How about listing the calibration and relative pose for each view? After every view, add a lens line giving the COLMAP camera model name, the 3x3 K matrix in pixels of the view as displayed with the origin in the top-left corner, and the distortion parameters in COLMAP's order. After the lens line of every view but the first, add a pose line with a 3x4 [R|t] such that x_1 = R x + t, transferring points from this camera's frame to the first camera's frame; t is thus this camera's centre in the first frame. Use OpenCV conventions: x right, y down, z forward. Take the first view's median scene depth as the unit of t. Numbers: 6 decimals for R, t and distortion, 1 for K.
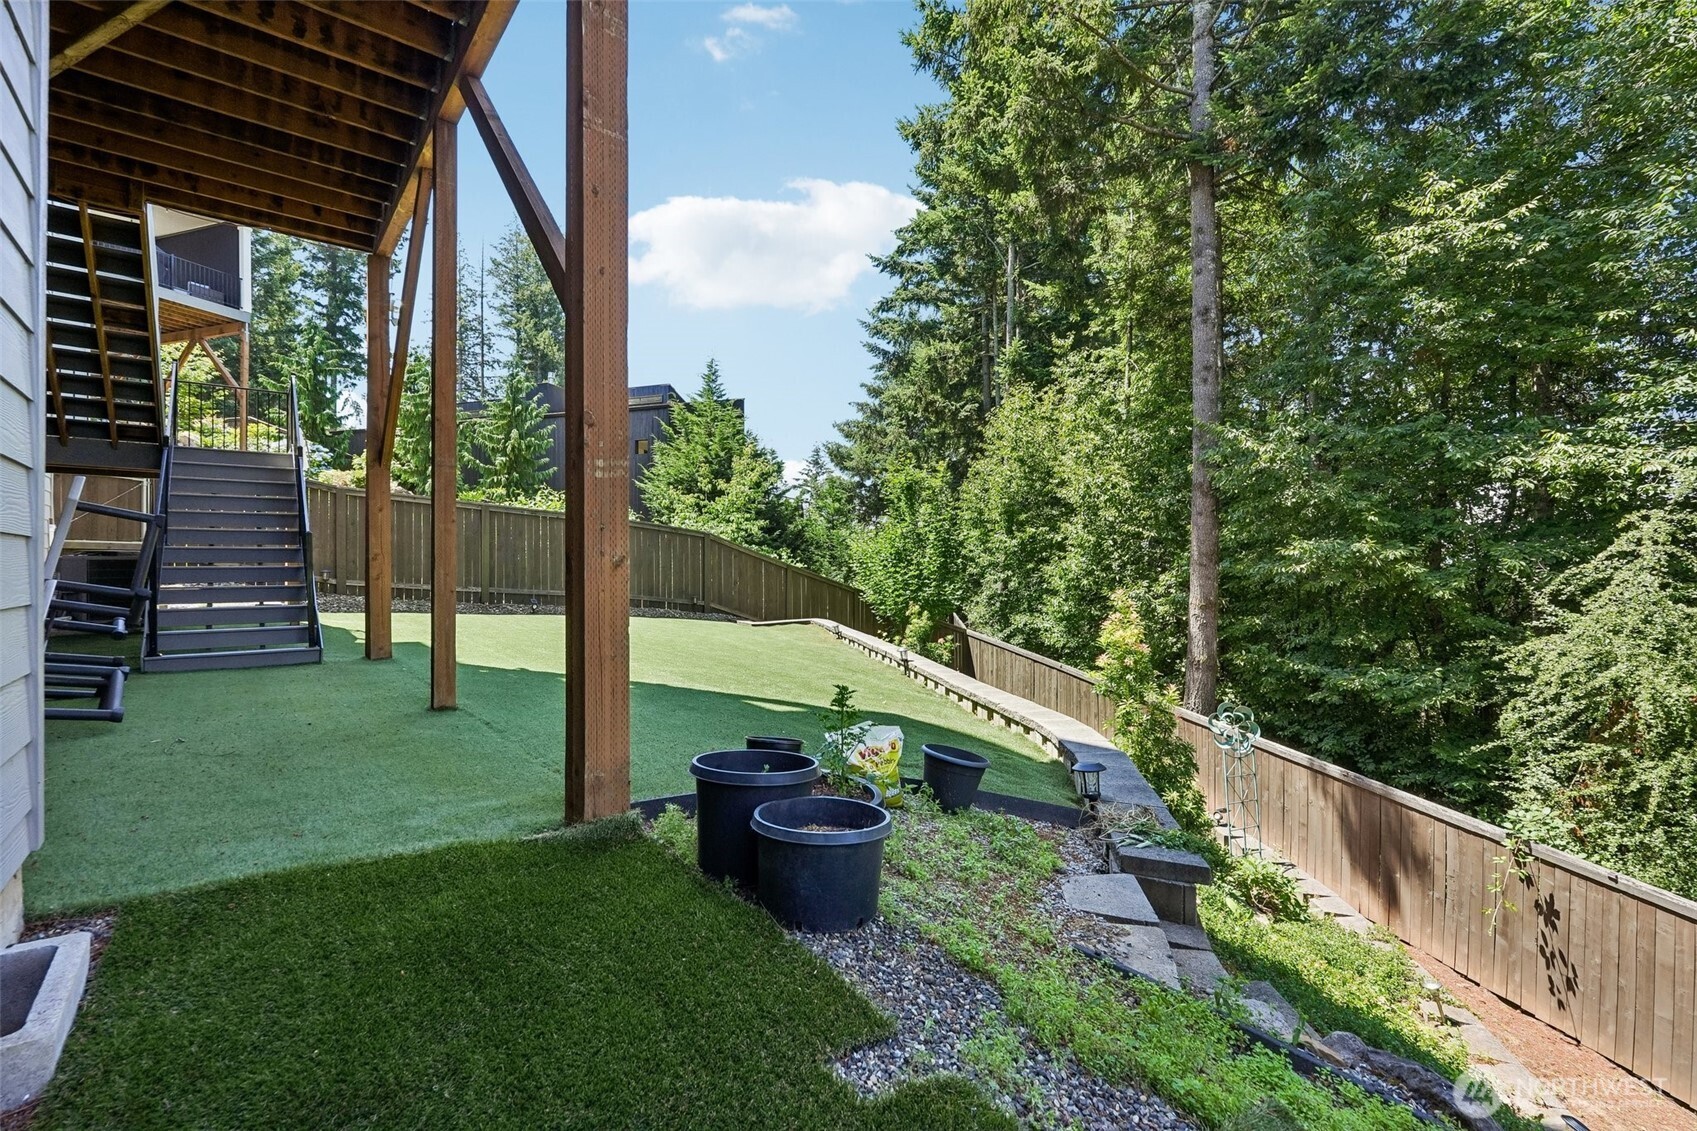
lens RADIAL K [[742.8, 0, 842.2], [0, 742.8, 564.9], [0, 0, 1]] dist [-0.004325, 0.000500]
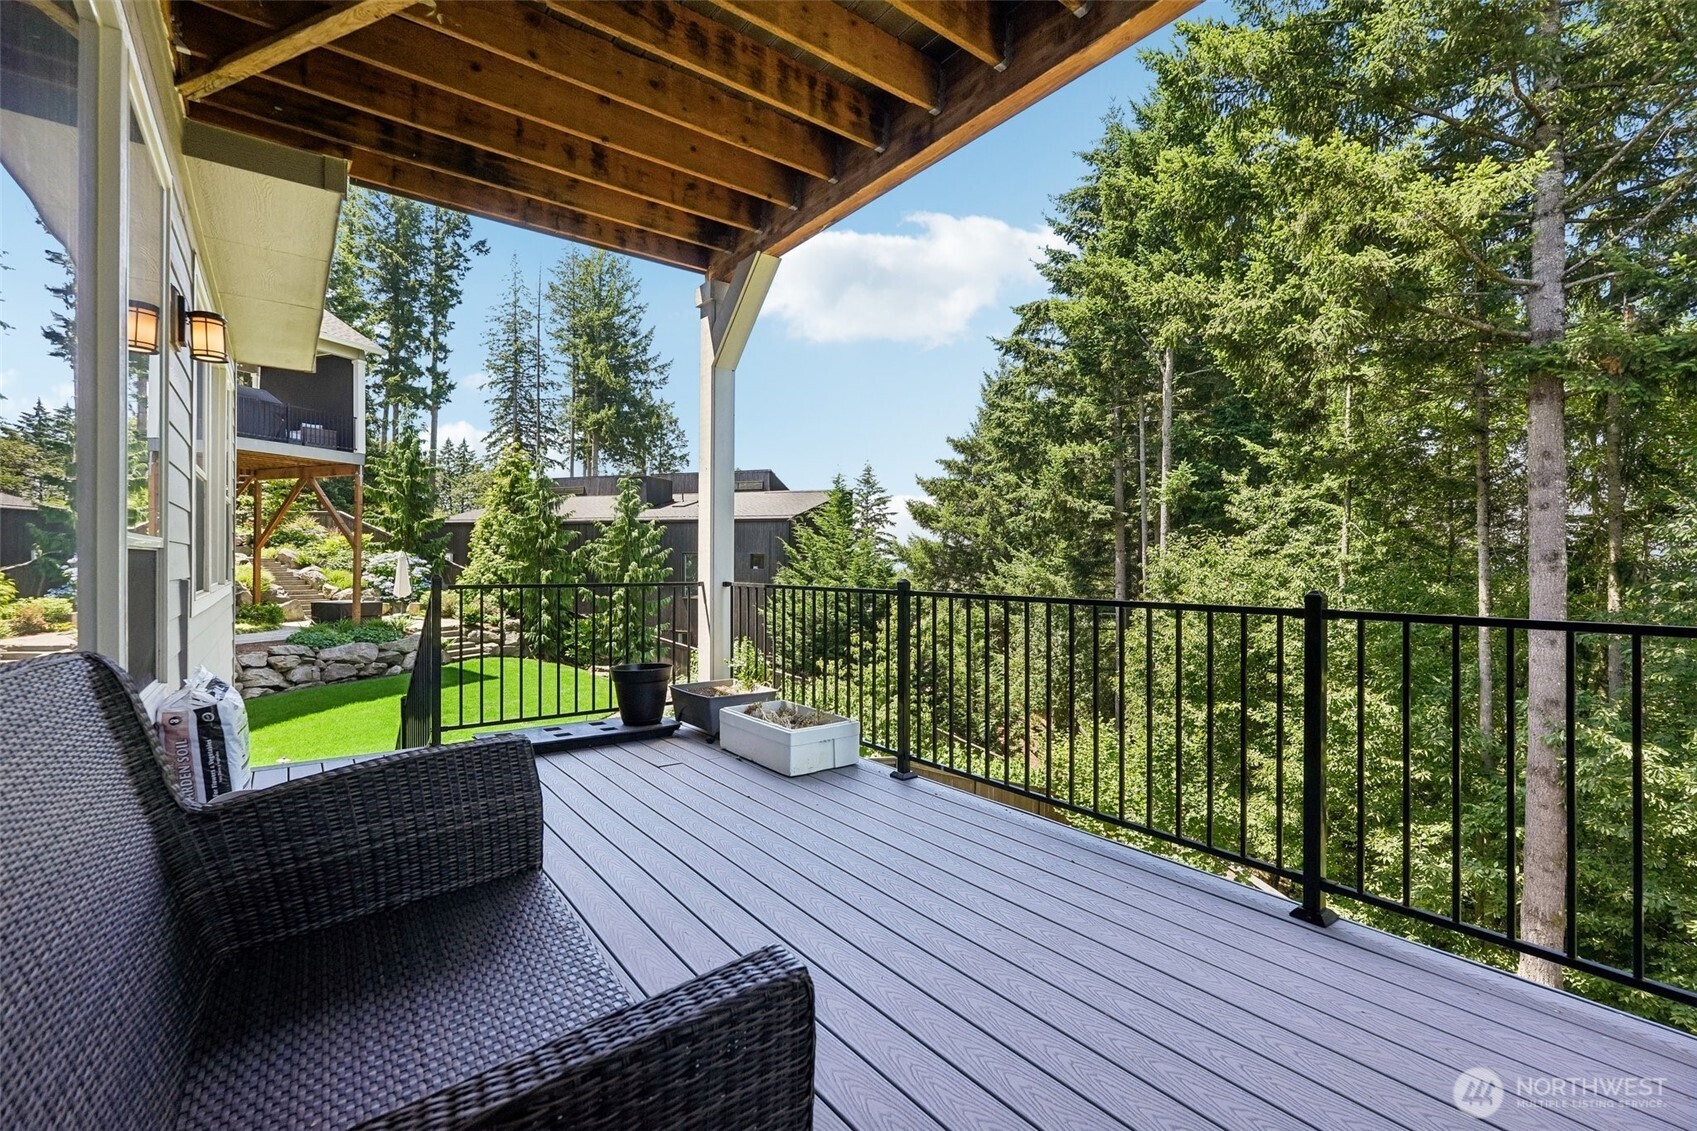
lens RADIAL K [[742.8, 0, 842.2], [0, 742.8, 564.9], [0, 0, 1]] dist [-0.004325, 0.000500]
pose [[0.999118, 0.009354, -0.040927, -0.069471], [-0.009040, 0.999928, 0.007865, -0.090025], [0.040998, -0.007488, 0.999131, 0.042719]]
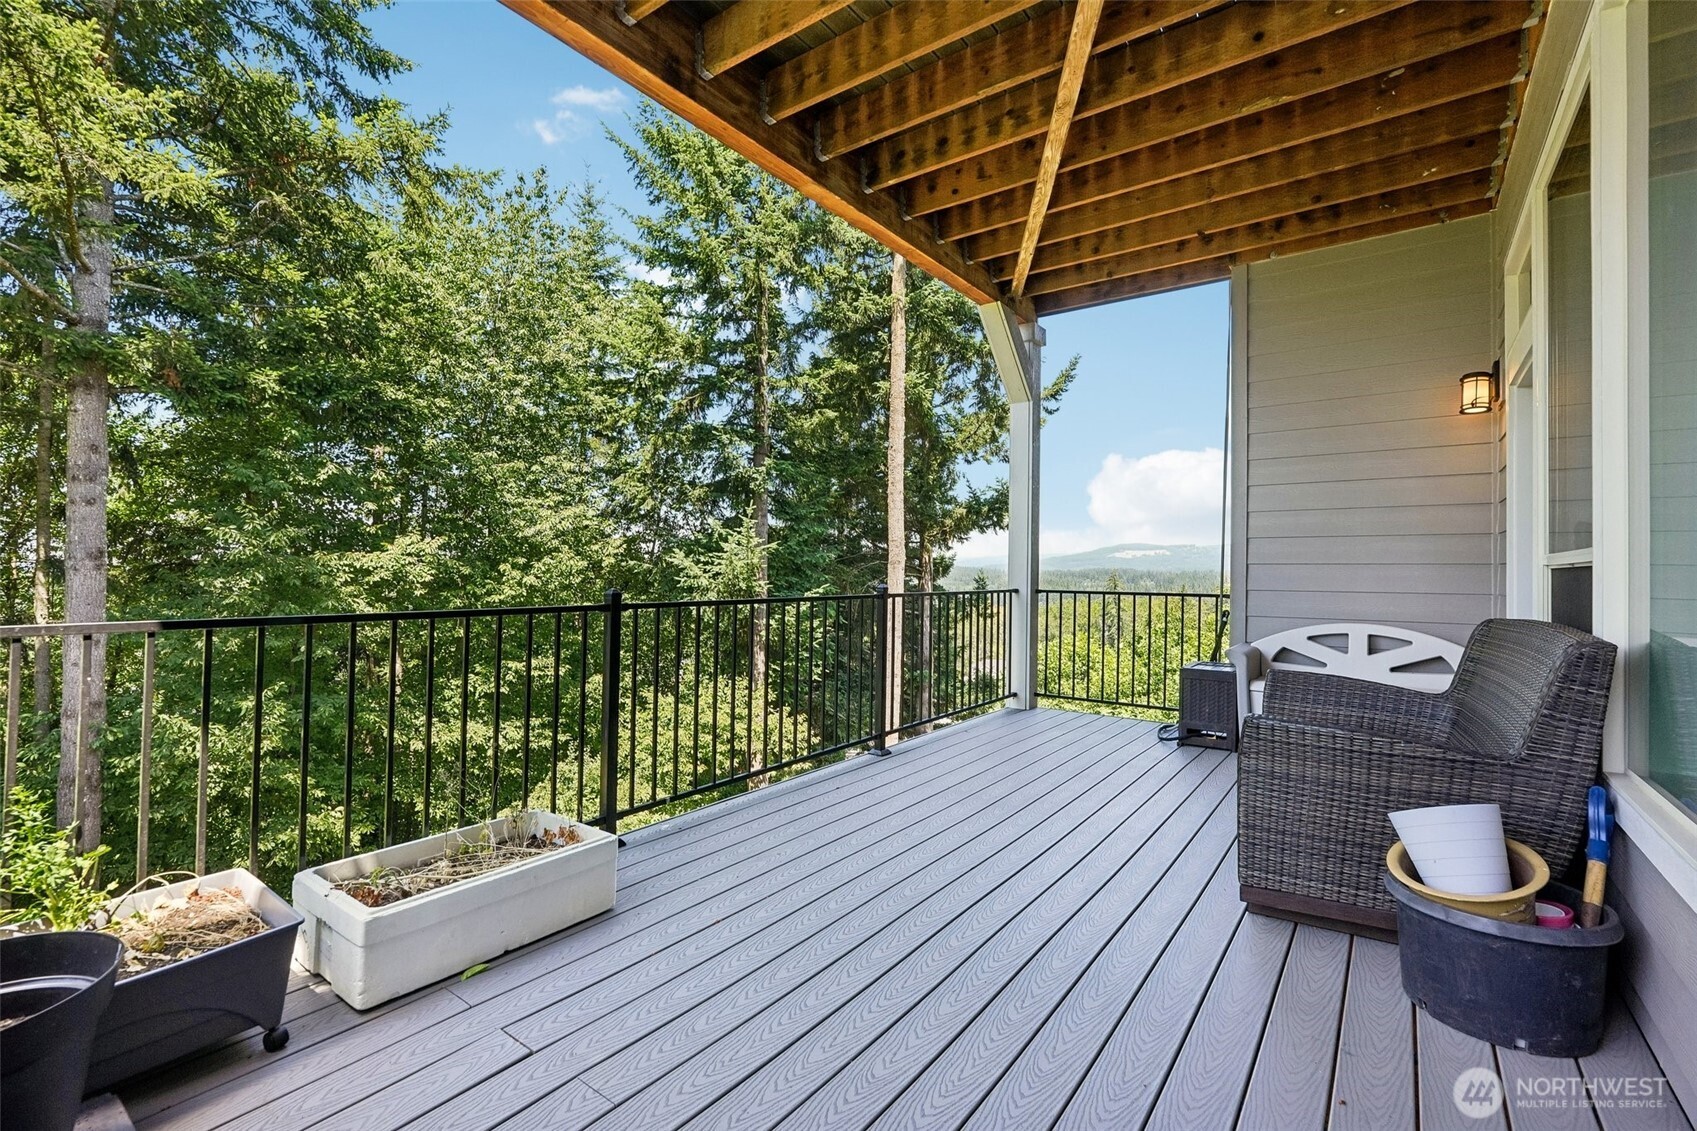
lens RADIAL K [[742.8, 0, 842.2], [0, 742.8, 564.9], [0, 0, 1]] dist [-0.004325, 0.000500]
pose [[-0.241536, 0.014786, 0.970279, -0.126589], [-0.017122, 0.999663, -0.019496, -0.089125], [-0.970241, -0.021322, -0.241202, 0.114160]]
